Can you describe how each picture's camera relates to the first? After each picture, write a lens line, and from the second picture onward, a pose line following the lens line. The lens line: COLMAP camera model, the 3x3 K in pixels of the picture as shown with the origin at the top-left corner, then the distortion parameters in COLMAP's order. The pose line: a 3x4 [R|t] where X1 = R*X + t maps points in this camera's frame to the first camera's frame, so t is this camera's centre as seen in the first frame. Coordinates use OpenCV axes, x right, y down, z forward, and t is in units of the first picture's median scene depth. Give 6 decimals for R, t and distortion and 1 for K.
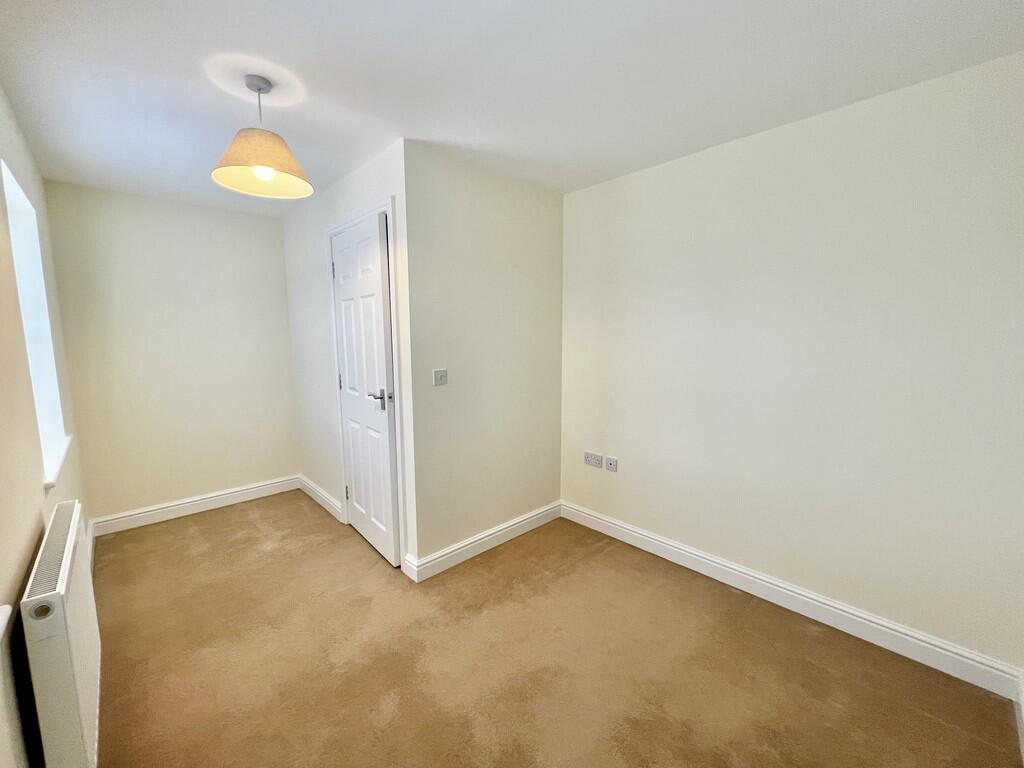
lens RADIAL K [[411.6, 0, 512.2], [0, 411.6, 386.2], [0, 0, 1]] dist [-0.008790, -0.000501]
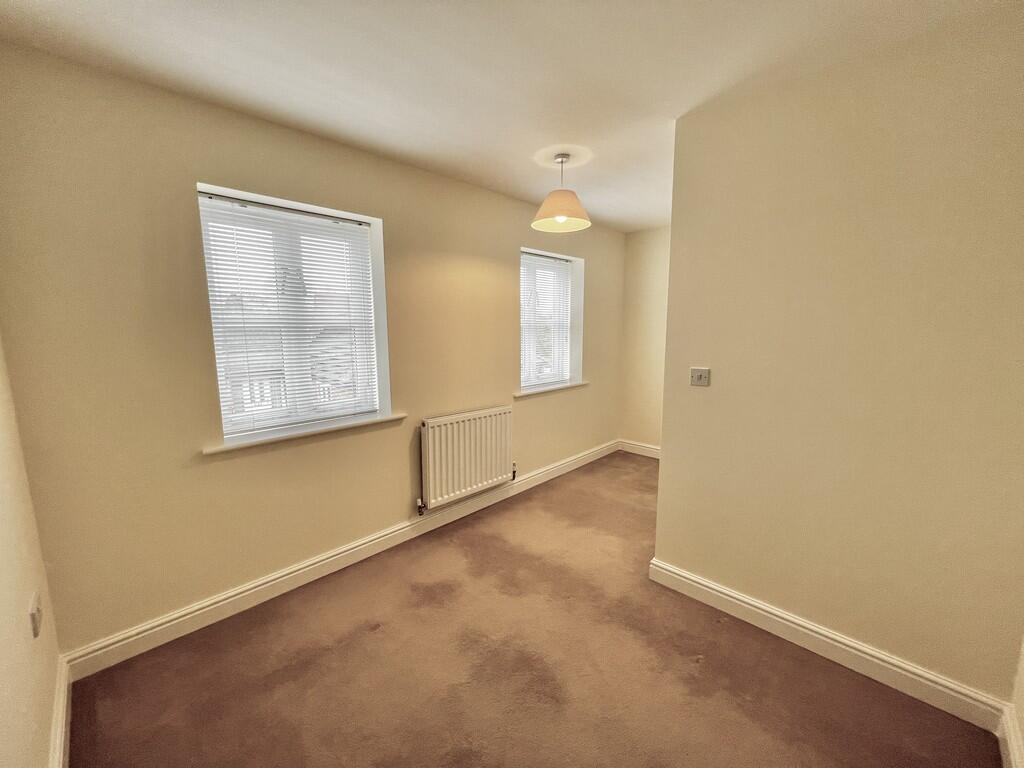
lens RADIAL K [[411.6, 0, 512.0], [0, 411.6, 385.9], [0, 0, 1]] dist [-0.008790, -0.000501]
pose [[0.031280, 0.149774, -0.988225, 0.670520], [-0.115799, 0.982594, 0.145255, -0.083638], [0.992780, 0.109892, 0.048079, 0.575753]]
